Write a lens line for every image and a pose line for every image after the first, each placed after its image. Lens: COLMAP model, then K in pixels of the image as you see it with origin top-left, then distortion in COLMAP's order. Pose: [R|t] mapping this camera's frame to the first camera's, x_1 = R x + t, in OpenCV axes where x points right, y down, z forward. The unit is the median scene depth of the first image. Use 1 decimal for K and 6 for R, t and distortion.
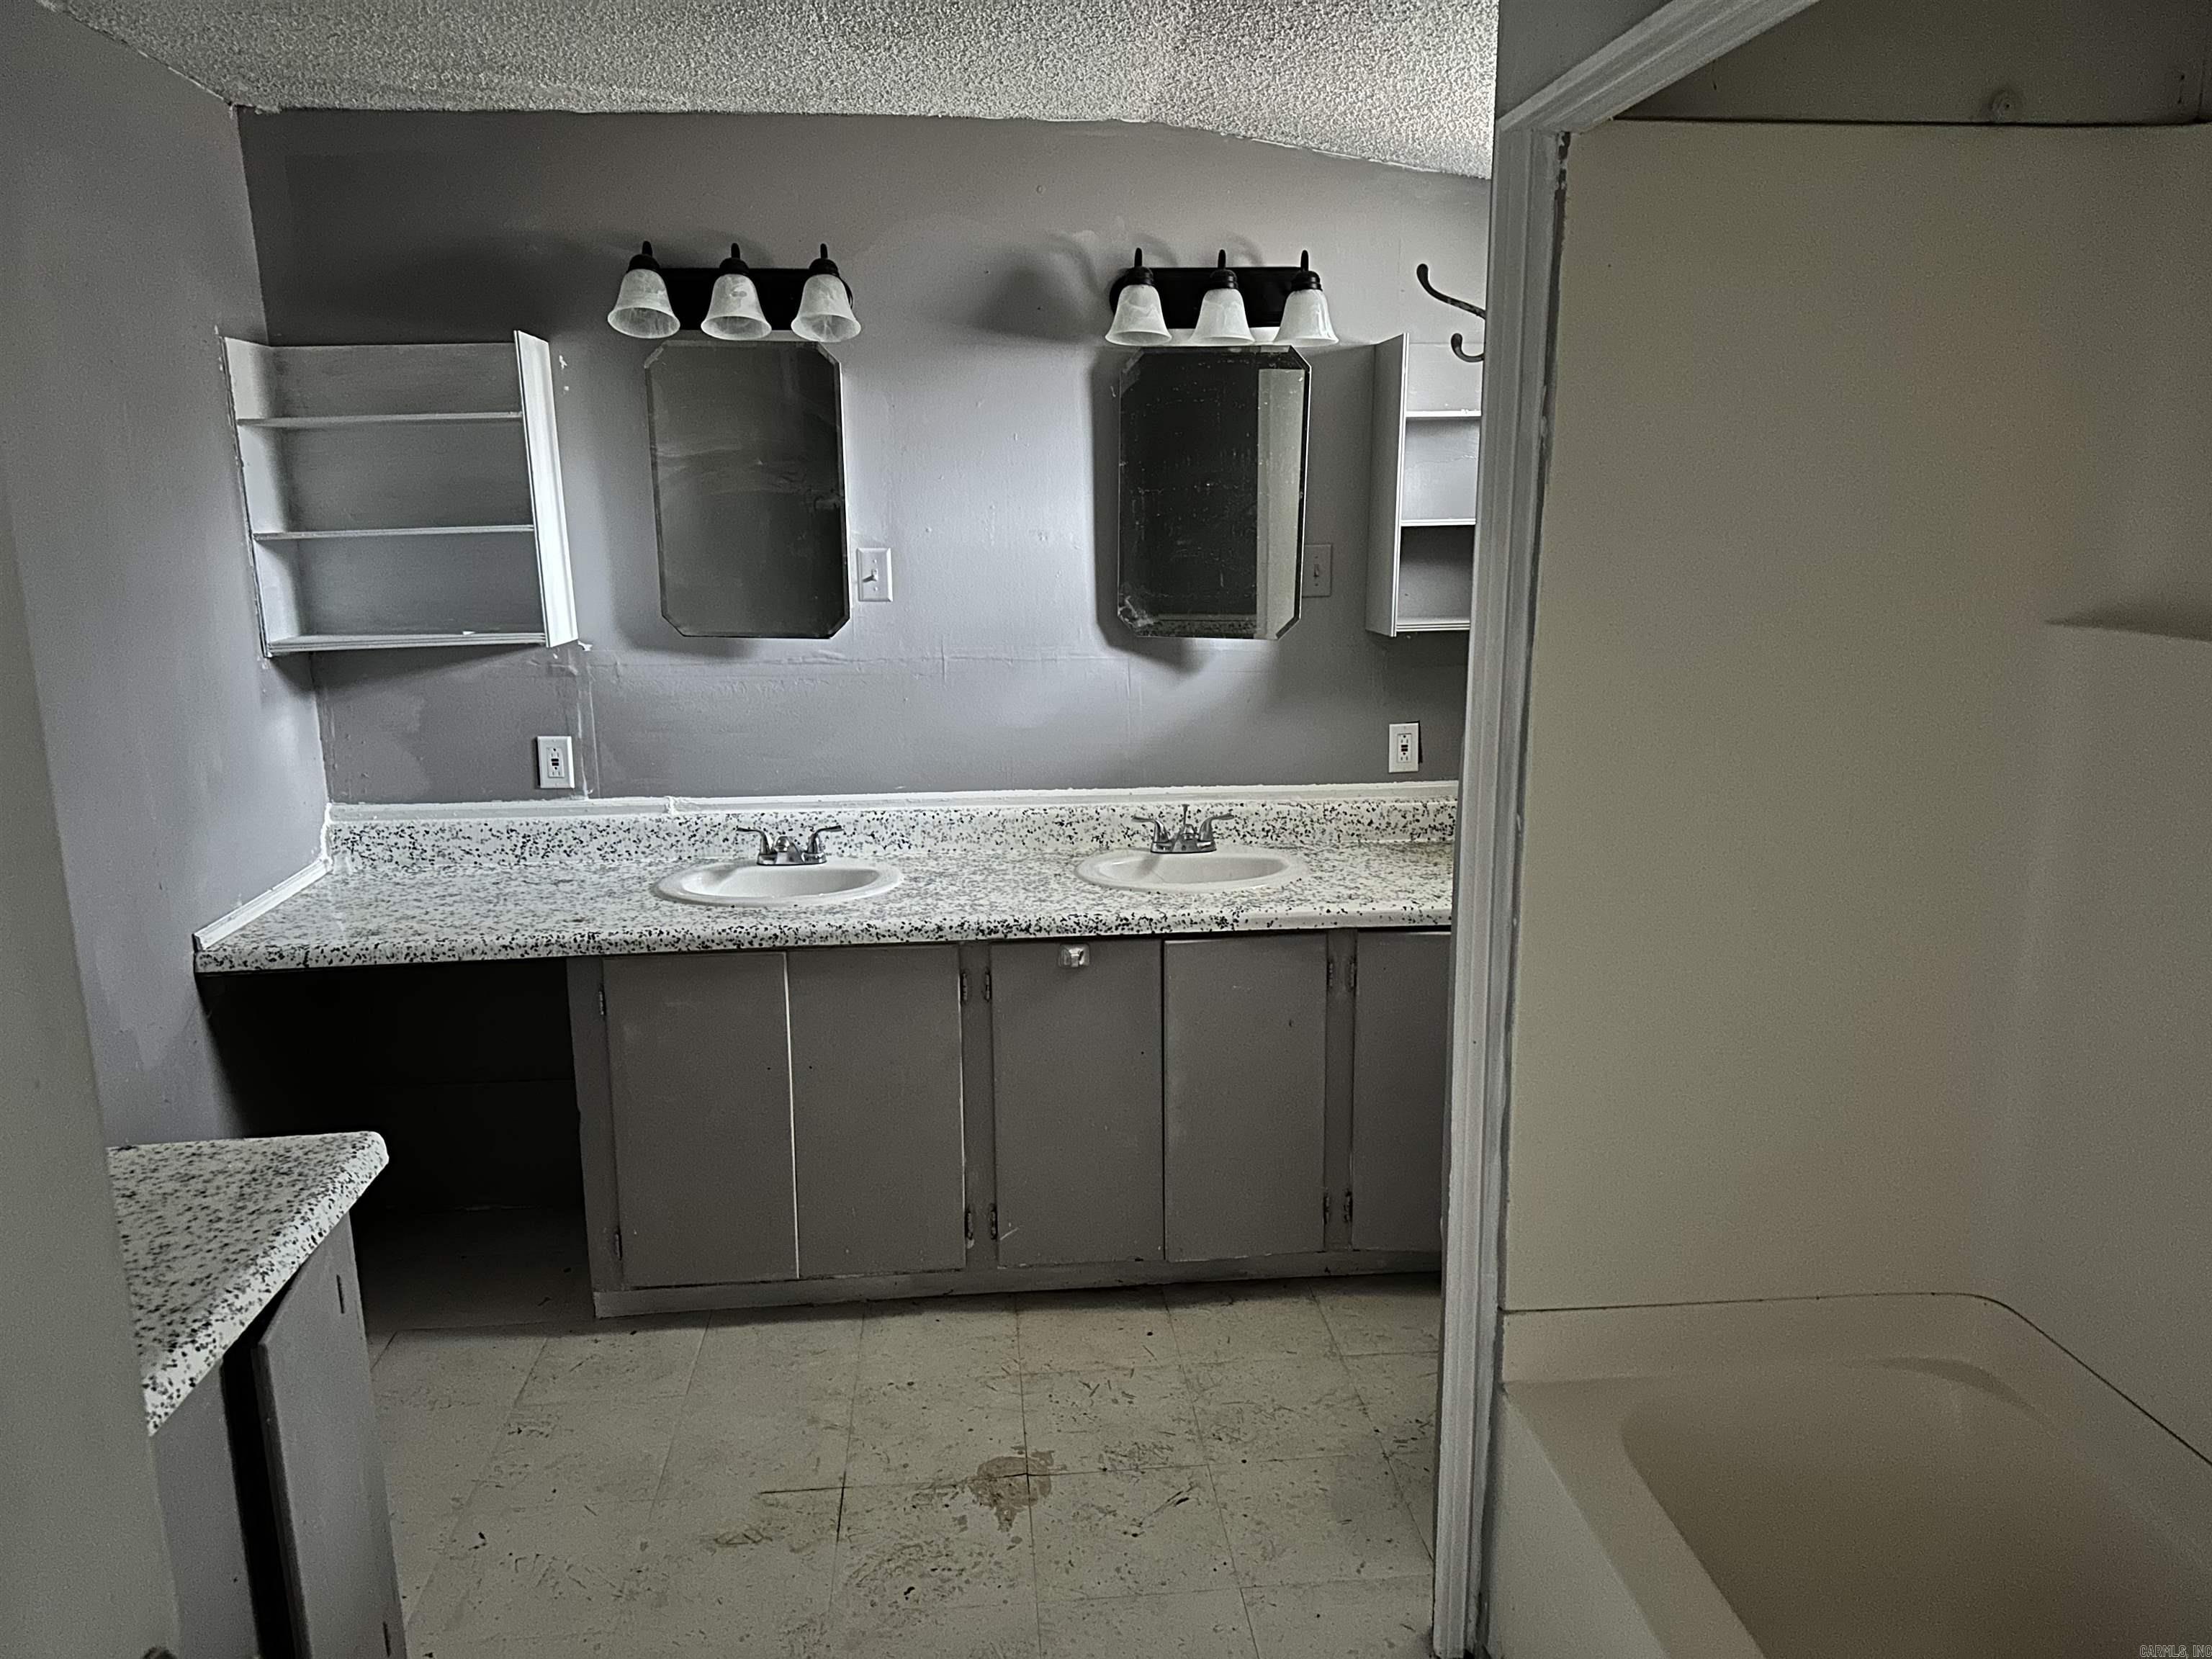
lens RADIAL K [[1520.6, 0, 1114.3], [0, 1520.6, 823.3], [0, 0, 1]] dist [0.017478, -0.028901]
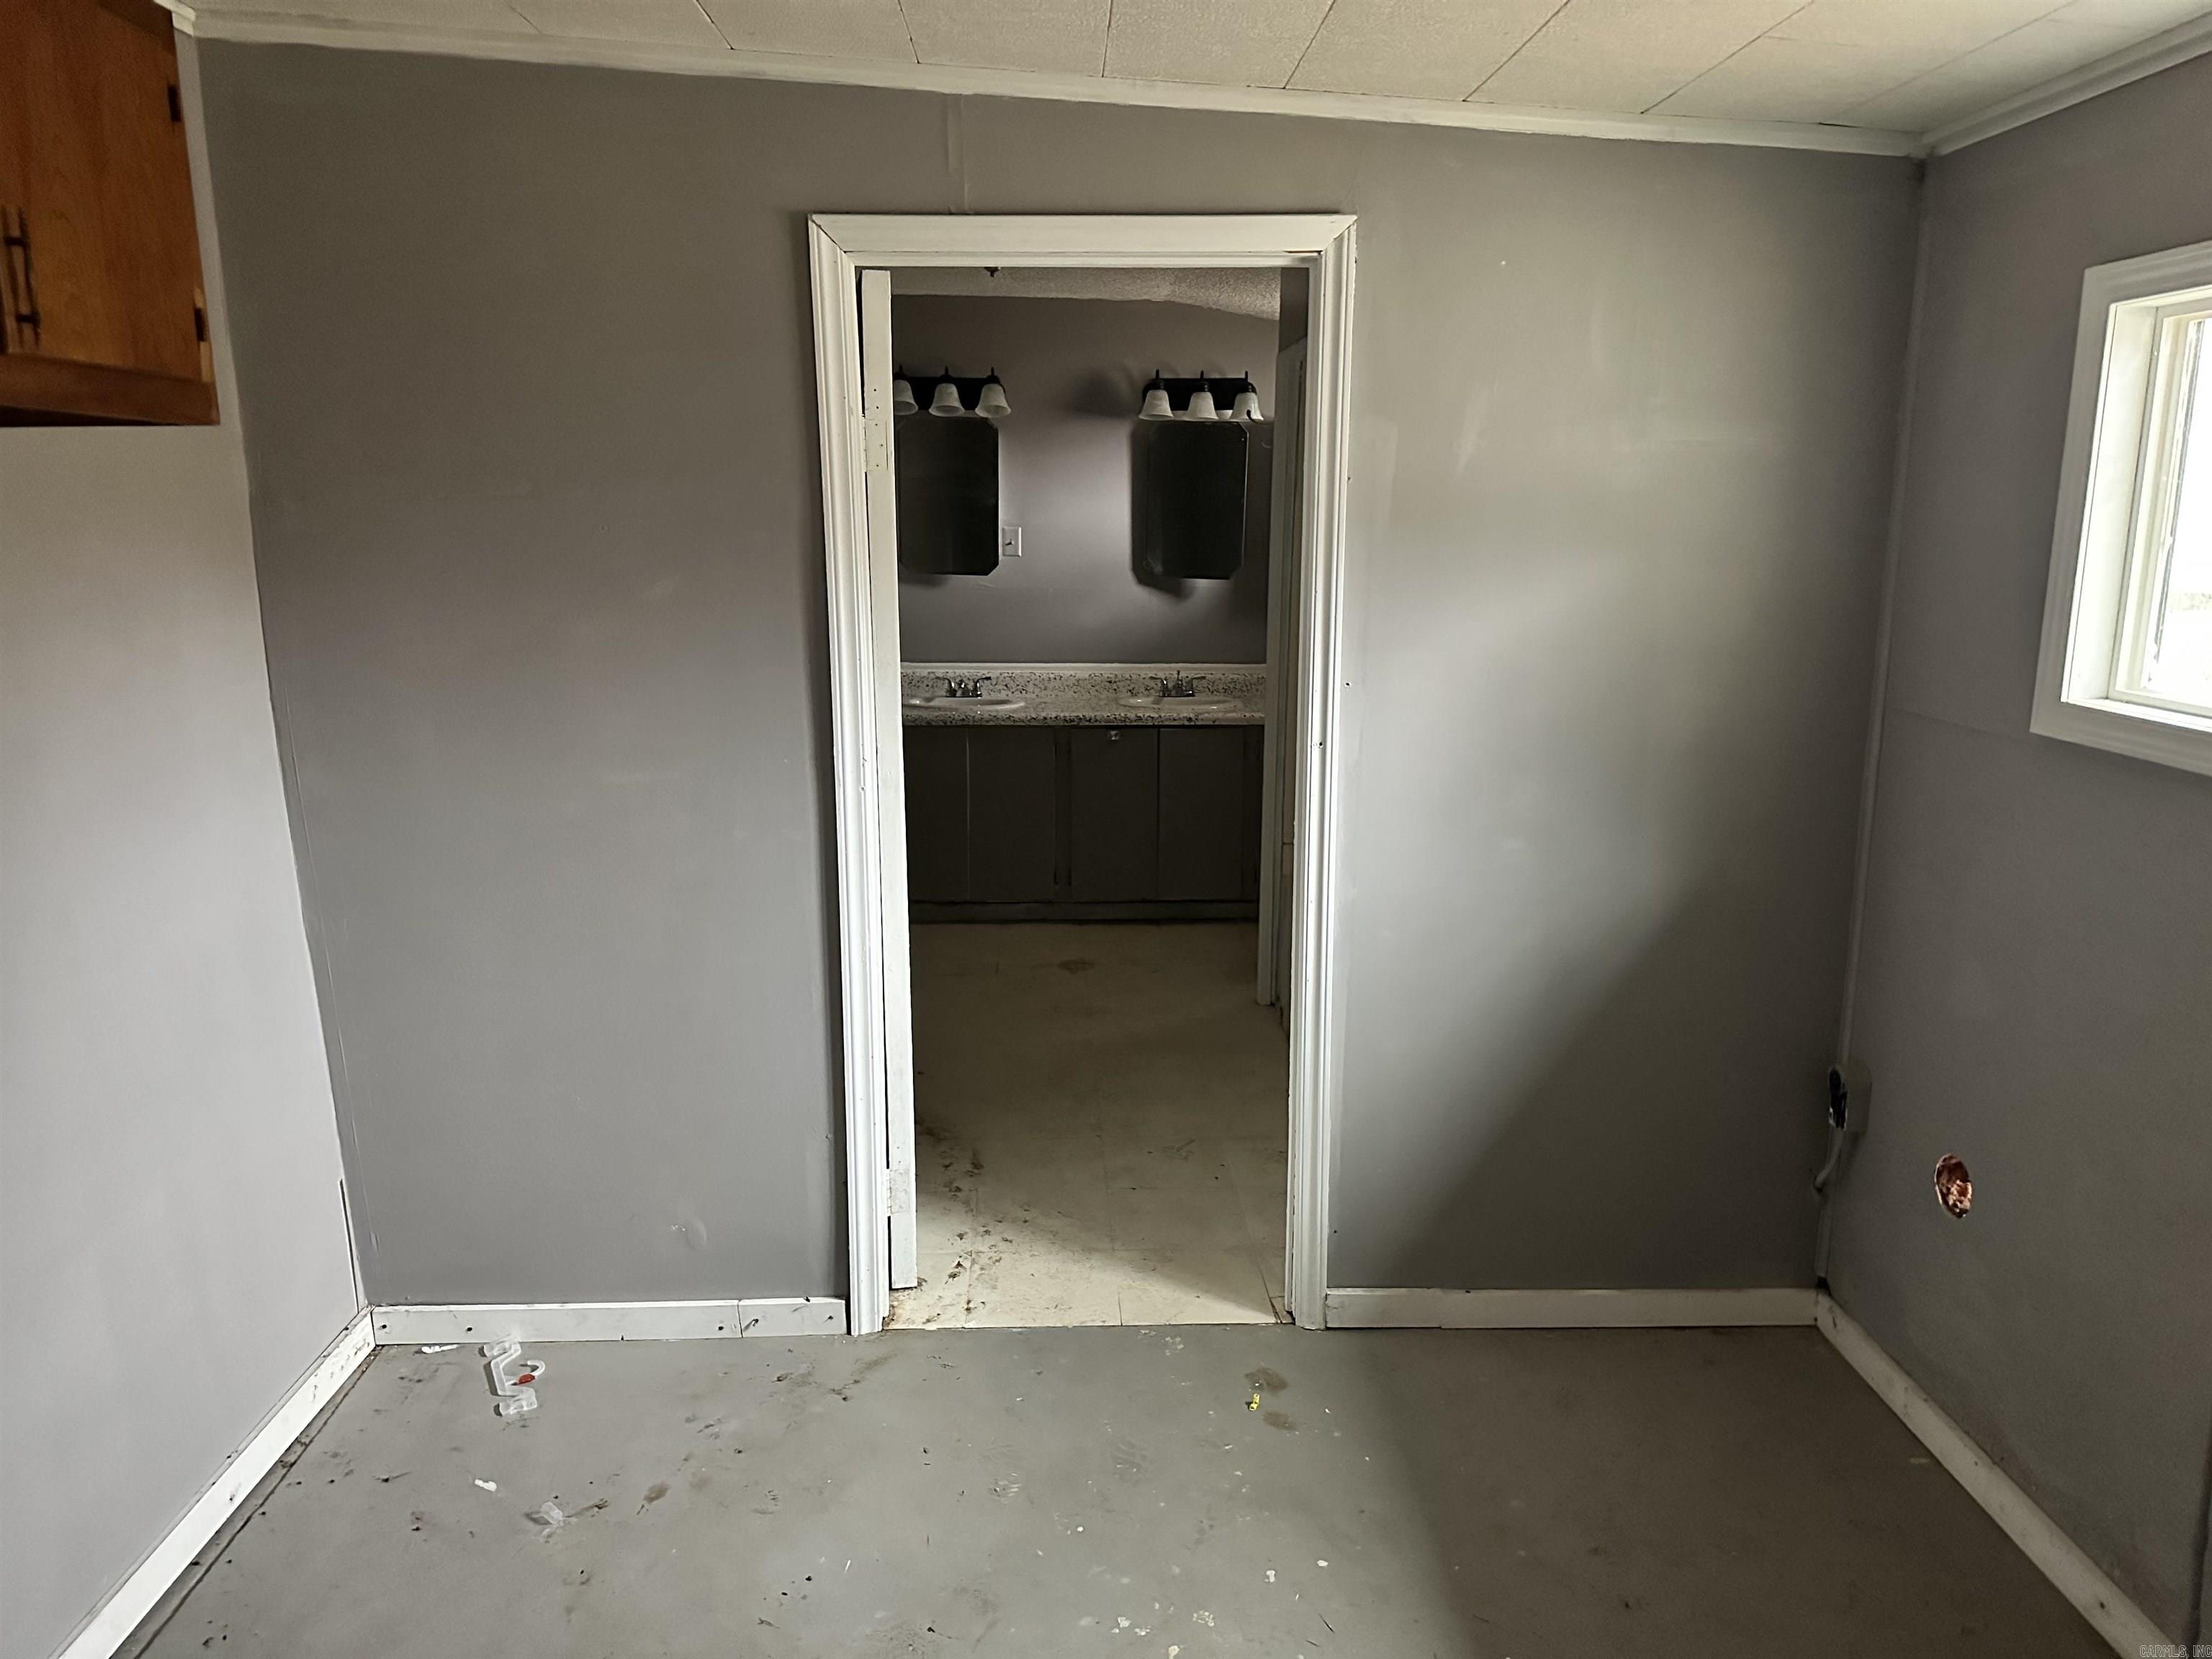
lens RADIAL K [[1520.6, 0, 1099.5], [0, 1520.6, 835.1], [0, 0, 1]] dist [0.017478, -0.028901]
pose [[0.998184, 0.024844, -0.054868, 0.060998], [-0.024626, 0.999686, 0.004653, 0.190206], [0.054967, -0.003293, 0.998483, -0.878537]]
